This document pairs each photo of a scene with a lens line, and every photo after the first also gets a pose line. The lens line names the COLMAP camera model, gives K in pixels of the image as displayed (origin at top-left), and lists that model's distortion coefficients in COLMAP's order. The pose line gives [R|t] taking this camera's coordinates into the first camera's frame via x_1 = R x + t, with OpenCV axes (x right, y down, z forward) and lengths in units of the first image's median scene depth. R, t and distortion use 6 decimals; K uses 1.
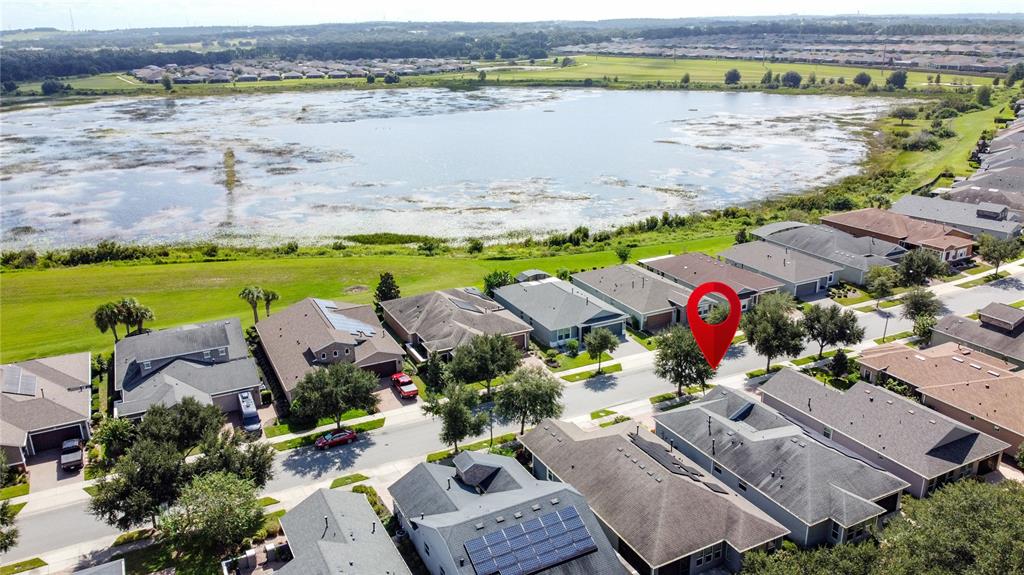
lens RADIAL K [[772.7, 0, 512.0], [0, 772.7, 287.5], [0, 0, 1]] dist [-0.000868, -0.007831]
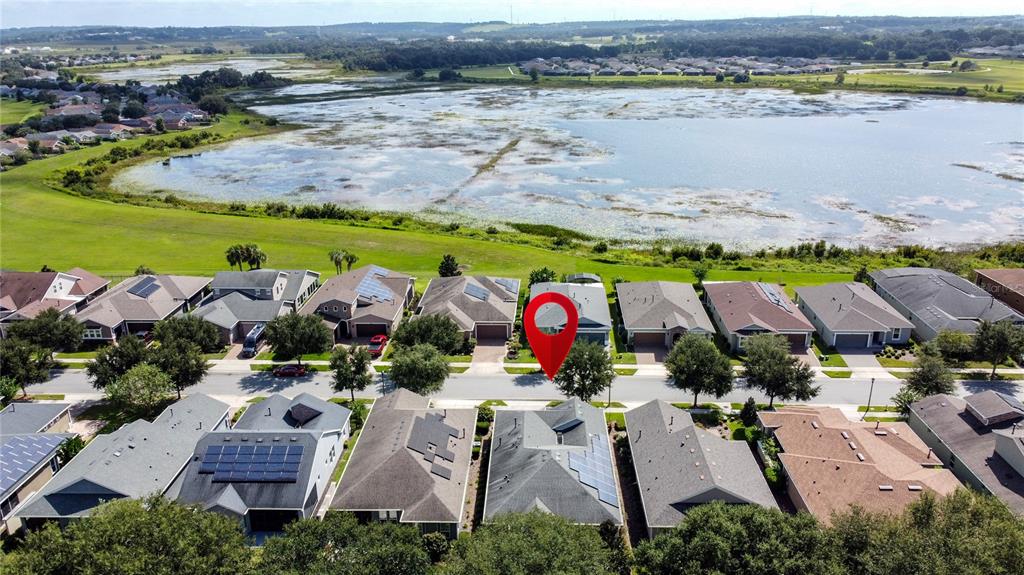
lens RADIAL K [[772.7, 0, 512.0], [0, 772.7, 287.5], [0, 0, 1]] dist [-0.000868, -0.007831]
pose [[0.870680, 0.162236, -0.464323, 0.164067], [-0.158820, 0.986199, 0.046769, -0.014114], [0.465503, 0.033024, 0.884430, 0.010533]]
